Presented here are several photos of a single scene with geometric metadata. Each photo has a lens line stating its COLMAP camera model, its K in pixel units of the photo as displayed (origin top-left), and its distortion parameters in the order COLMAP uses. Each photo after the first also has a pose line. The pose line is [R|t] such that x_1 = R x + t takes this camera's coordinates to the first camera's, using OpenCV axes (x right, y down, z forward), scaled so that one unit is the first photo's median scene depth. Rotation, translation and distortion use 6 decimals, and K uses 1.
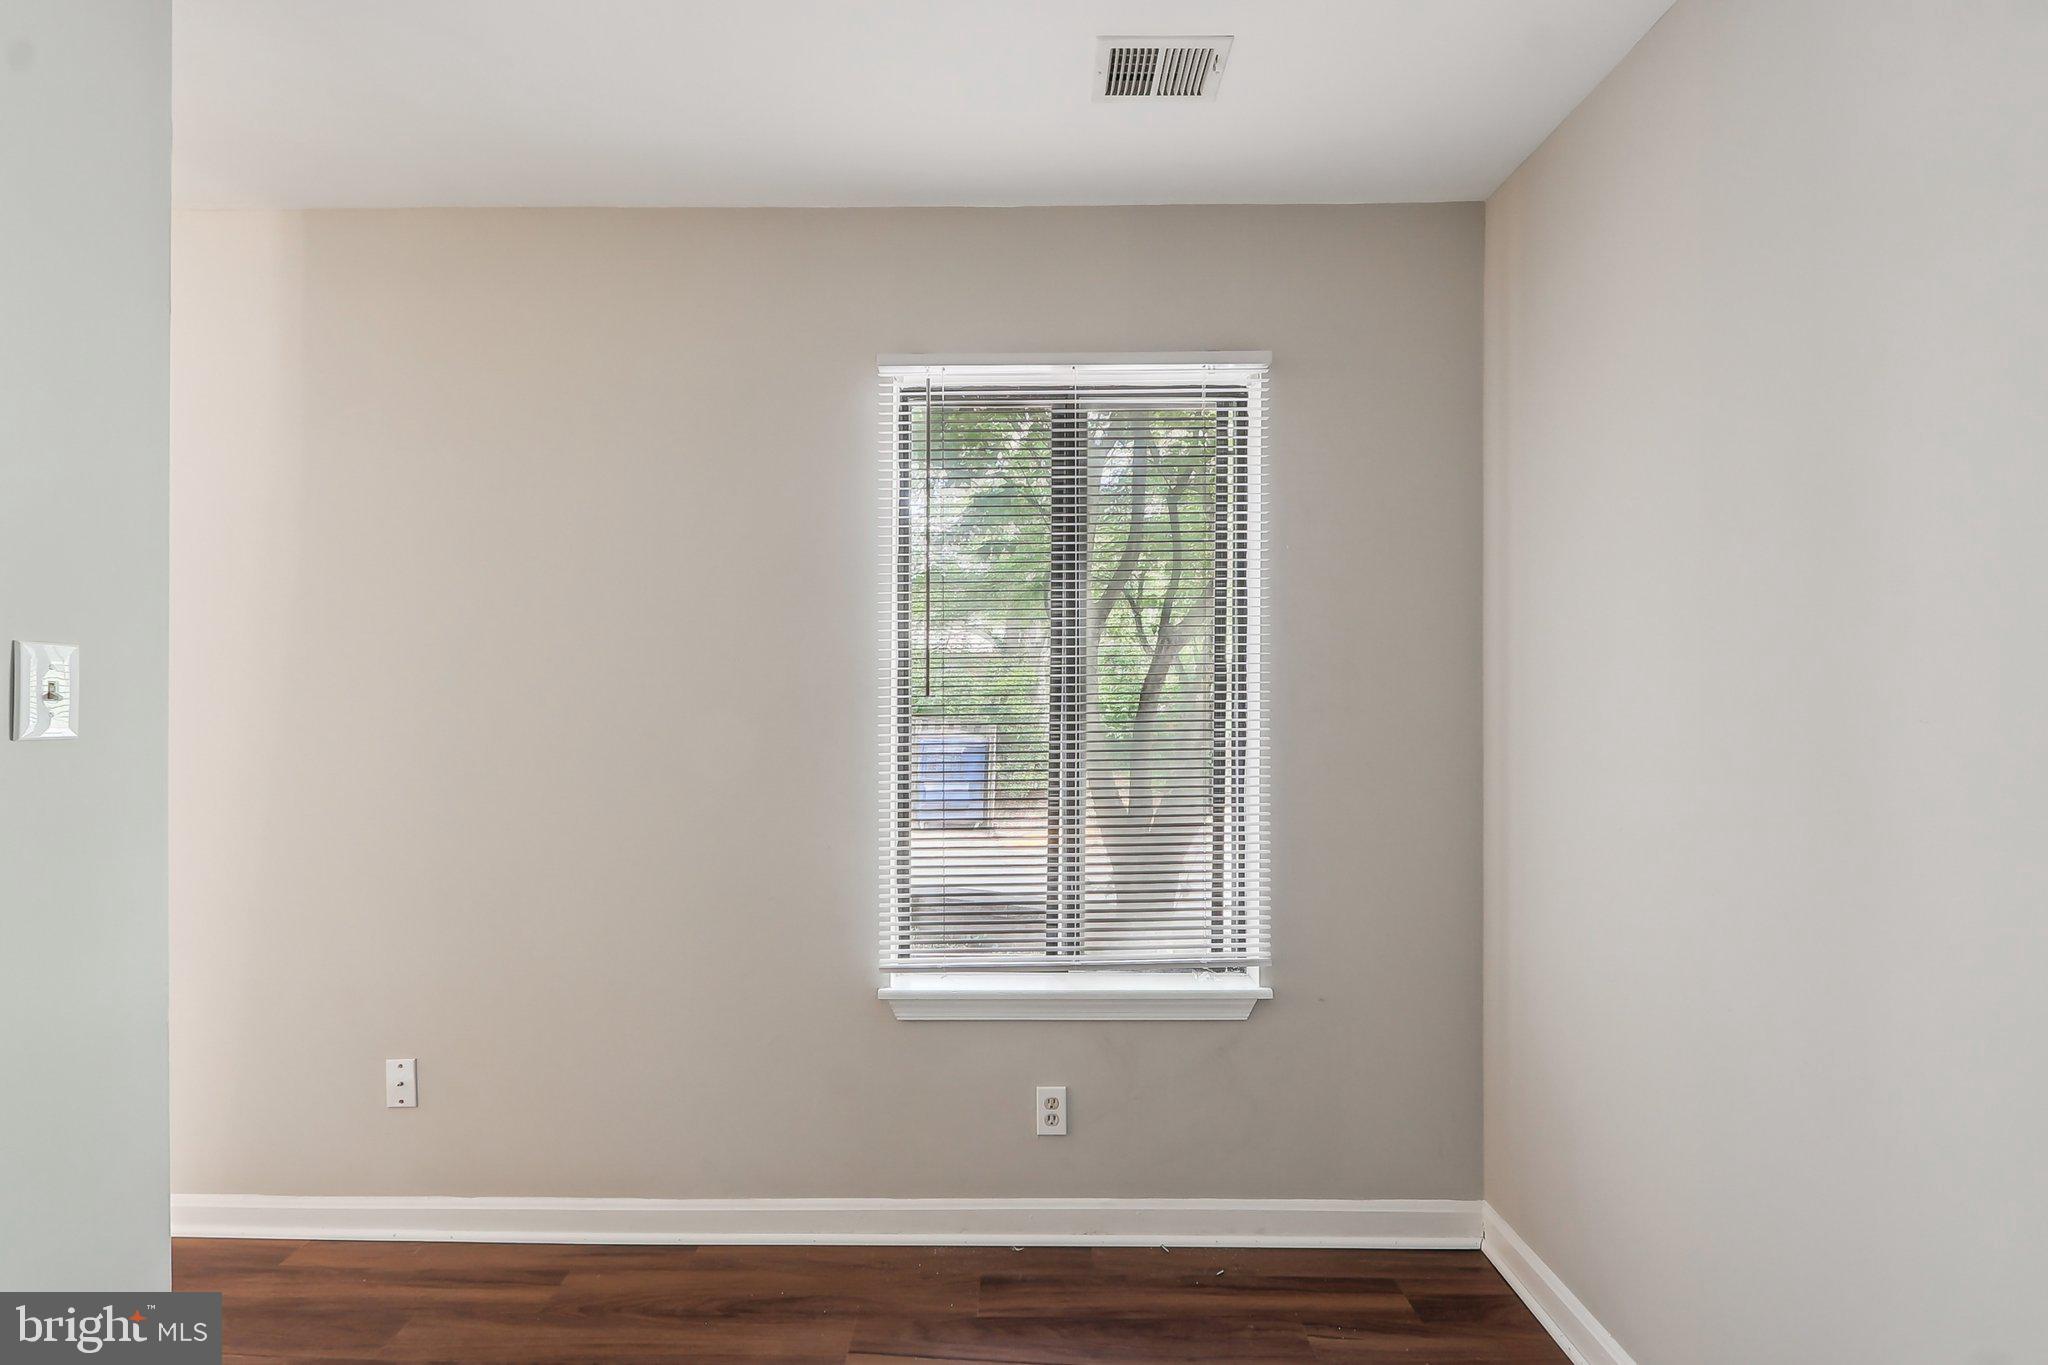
lens RADIAL K [[974.7, 0, 1011.5], [0, 974.7, 690.8], [0, 0, 1]] dist [0.000860, -0.000348]
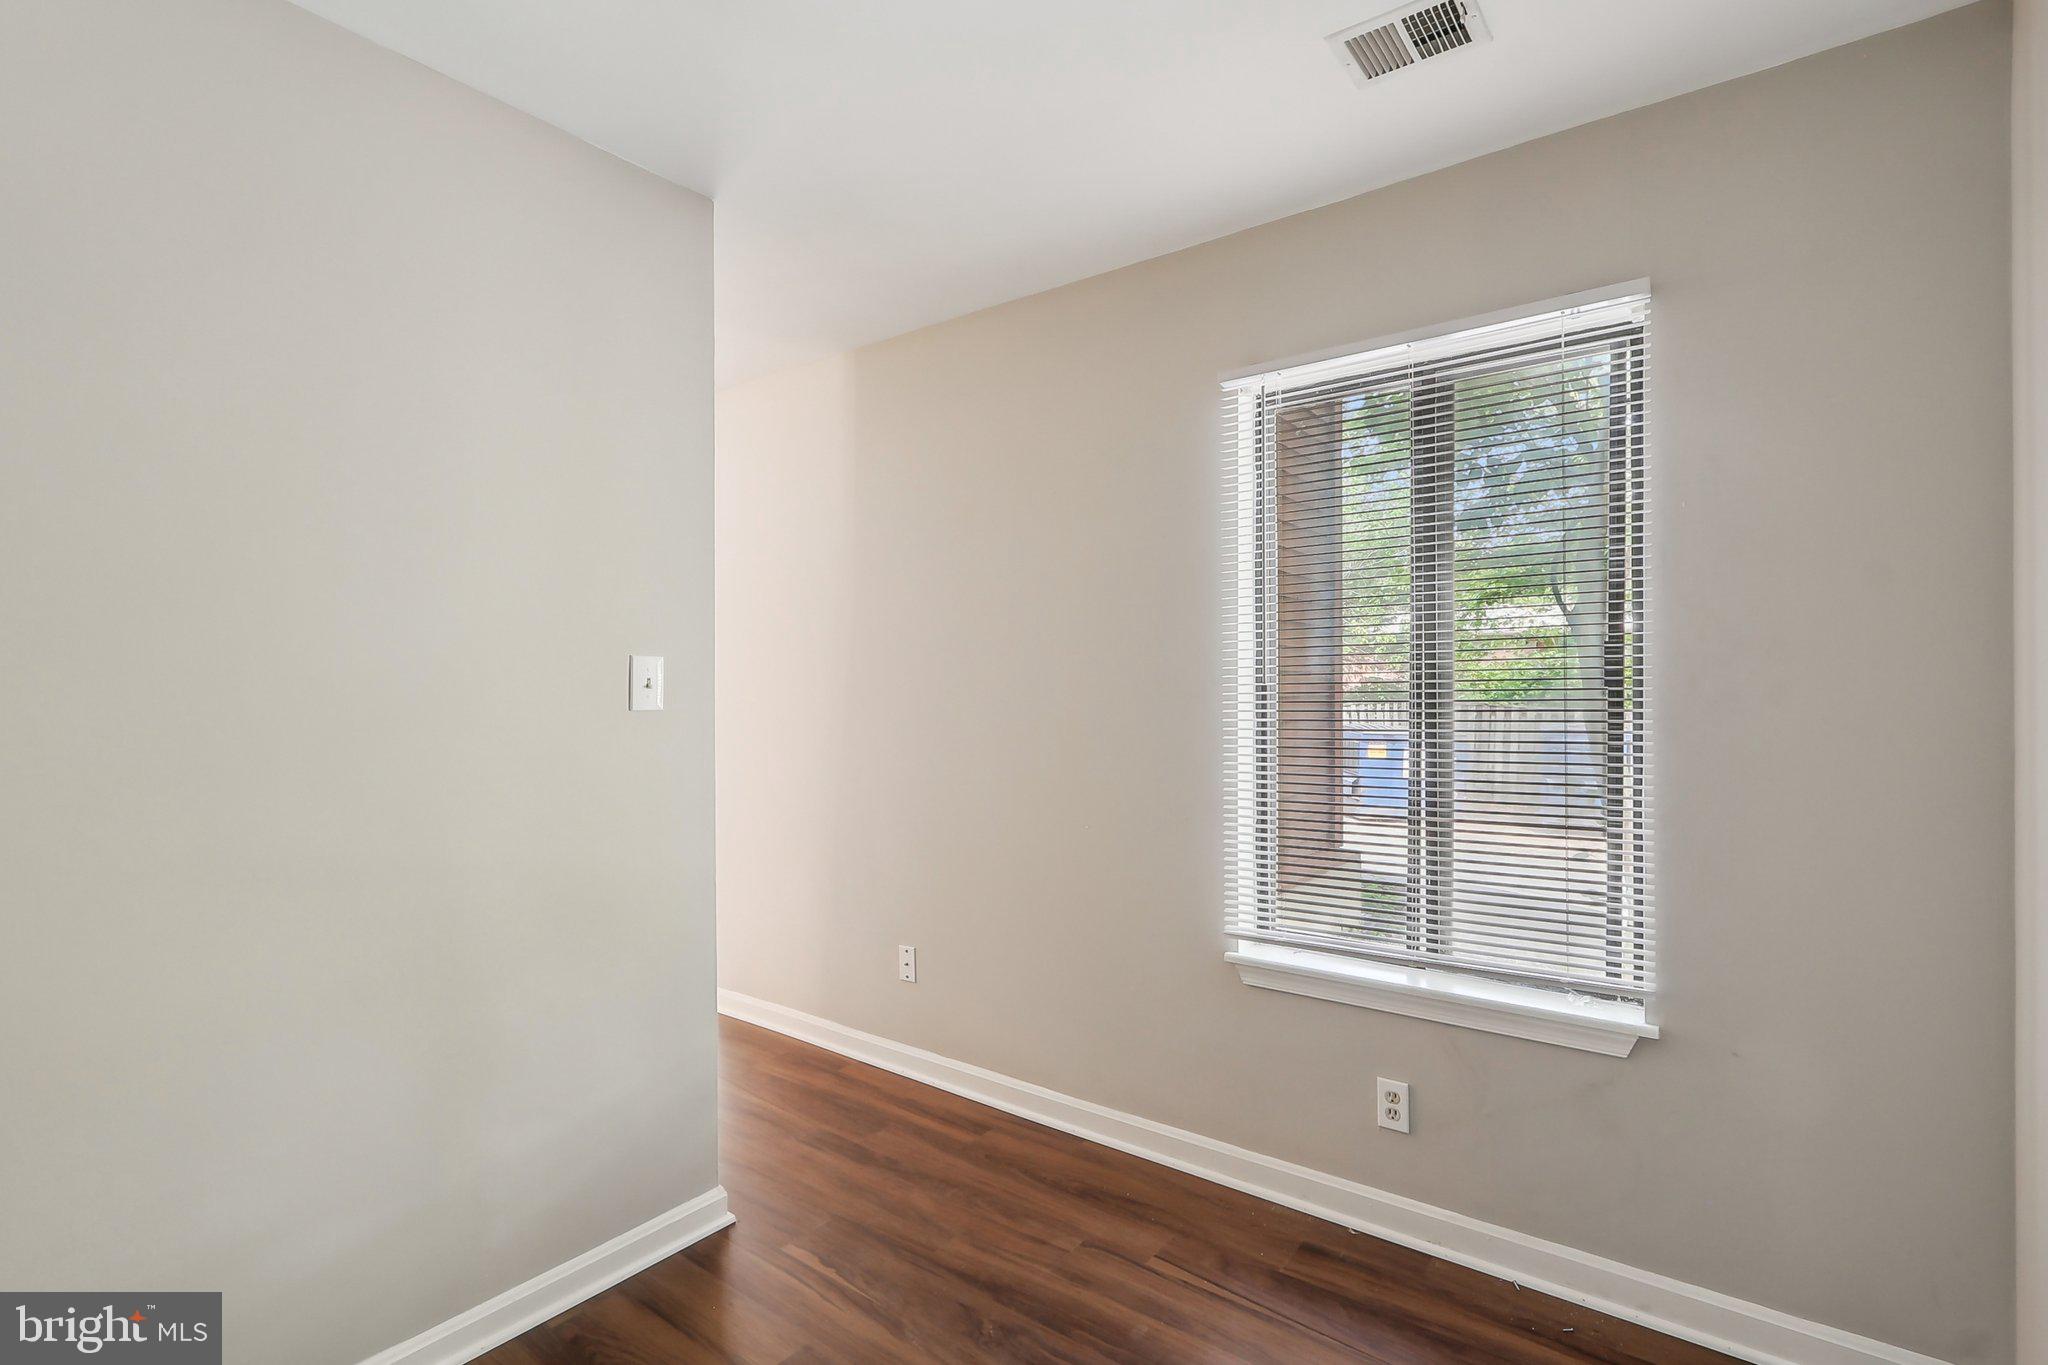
lens RADIAL K [[953.9, 0, 1012.7], [0, 953.9, 678.0], [0, 0, 1]] dist [0.002470, -0.000356]
pose [[0.804105, -0.006260, -0.594455, 0.320175], [0.006584, 0.999977, -0.001624, -0.001029], [0.594451, -0.002608, 0.804127, -0.001810]]
